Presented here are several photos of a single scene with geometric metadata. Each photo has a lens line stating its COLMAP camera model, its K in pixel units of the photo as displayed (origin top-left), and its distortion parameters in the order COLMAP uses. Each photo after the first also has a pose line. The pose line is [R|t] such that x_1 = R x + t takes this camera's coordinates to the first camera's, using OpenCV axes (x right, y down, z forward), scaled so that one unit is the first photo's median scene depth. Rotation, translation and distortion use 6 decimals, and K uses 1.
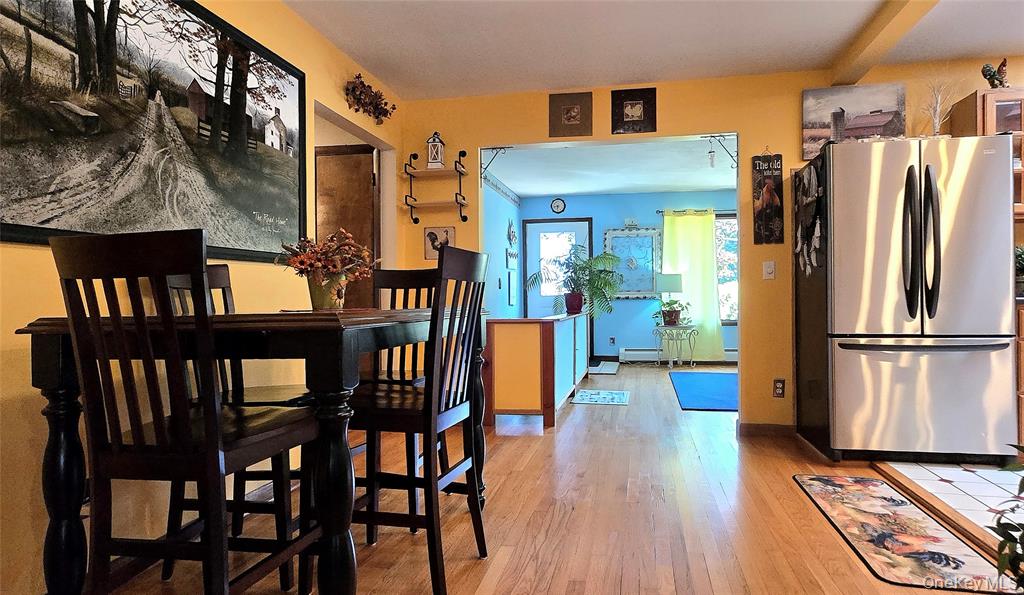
lens RADIAL K [[567.2, 0, 512.0], [0, 567.2, 297.5], [0, 0, 1]] dist [-0.018104, -0.000337]
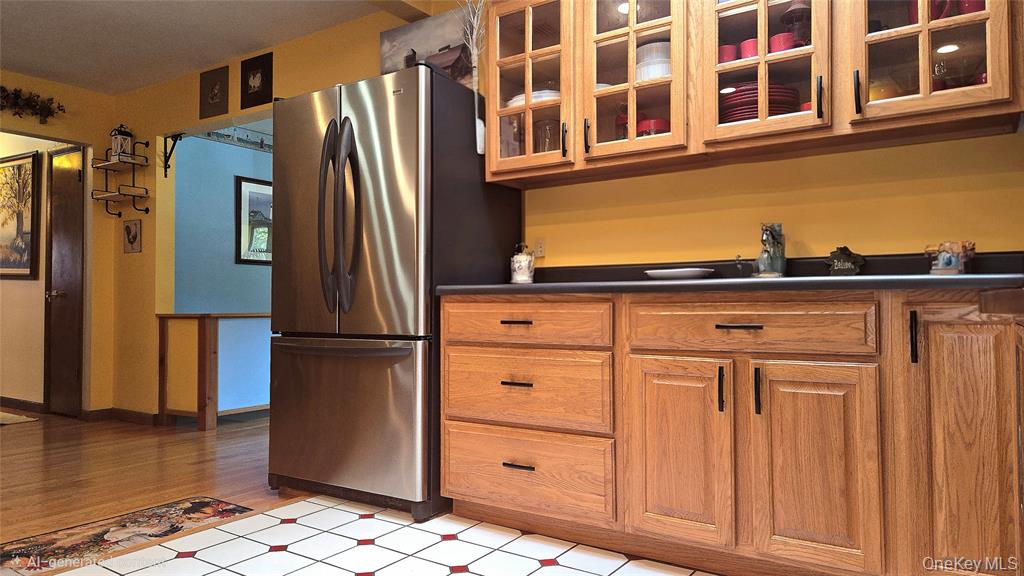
lens RADIAL K [[678.9, 0, 512.0], [0, 678.9, 288.0], [0, 0, 1]] dist [-0.003474, -0.004110]
pose [[0.932578, -0.004270, -0.360943, 1.366271], [-0.002155, 0.999846, -0.017396, 0.017552], [0.360962, 0.017001, 0.932425, 0.220902]]
